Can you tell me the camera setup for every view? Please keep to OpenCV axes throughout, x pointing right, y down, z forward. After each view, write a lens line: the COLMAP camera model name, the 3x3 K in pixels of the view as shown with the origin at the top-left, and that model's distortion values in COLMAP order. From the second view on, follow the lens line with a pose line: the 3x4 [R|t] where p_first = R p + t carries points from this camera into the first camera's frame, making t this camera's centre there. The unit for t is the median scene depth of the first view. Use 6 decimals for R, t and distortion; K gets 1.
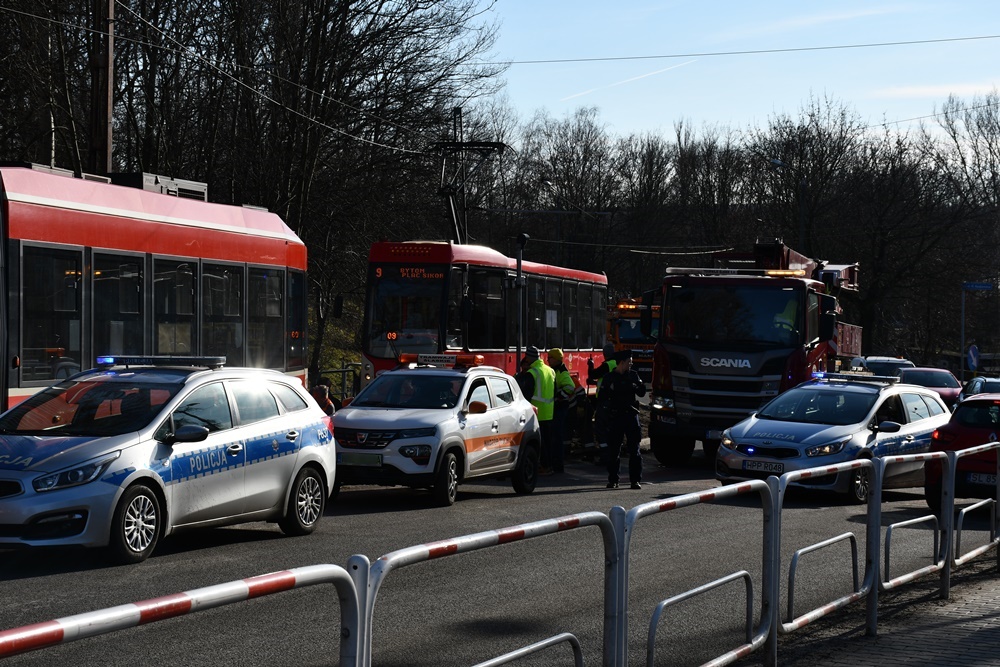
lens RADIAL K [[2017.0, 0, 537.8], [0, 2017.0, 333.5], [0, 0, 1]] dist [0.557772, 0.093316]
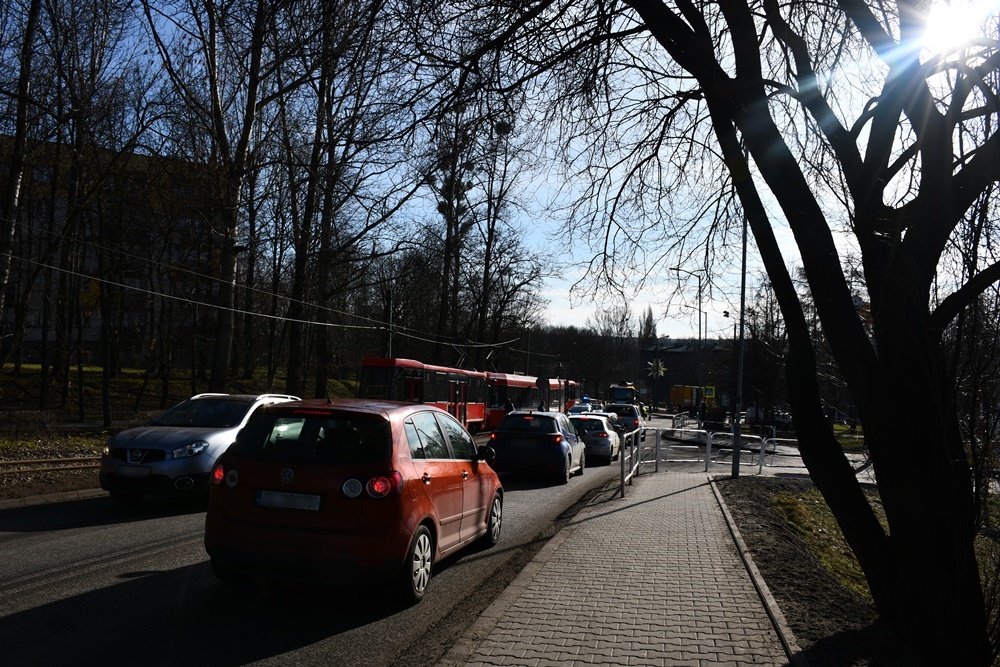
lens RADIAL K [[808.0, 0, 500.0], [0, 808.0, 333.5], [0, 0, 1]] dist [-0.000768, -0.000091]
pose [[0.994415, 0.015560, 0.104391, -0.506367], [-0.009617, 0.998317, -0.057190, -0.047425], [-0.105105, 0.055867, 0.992891, -1.320433]]
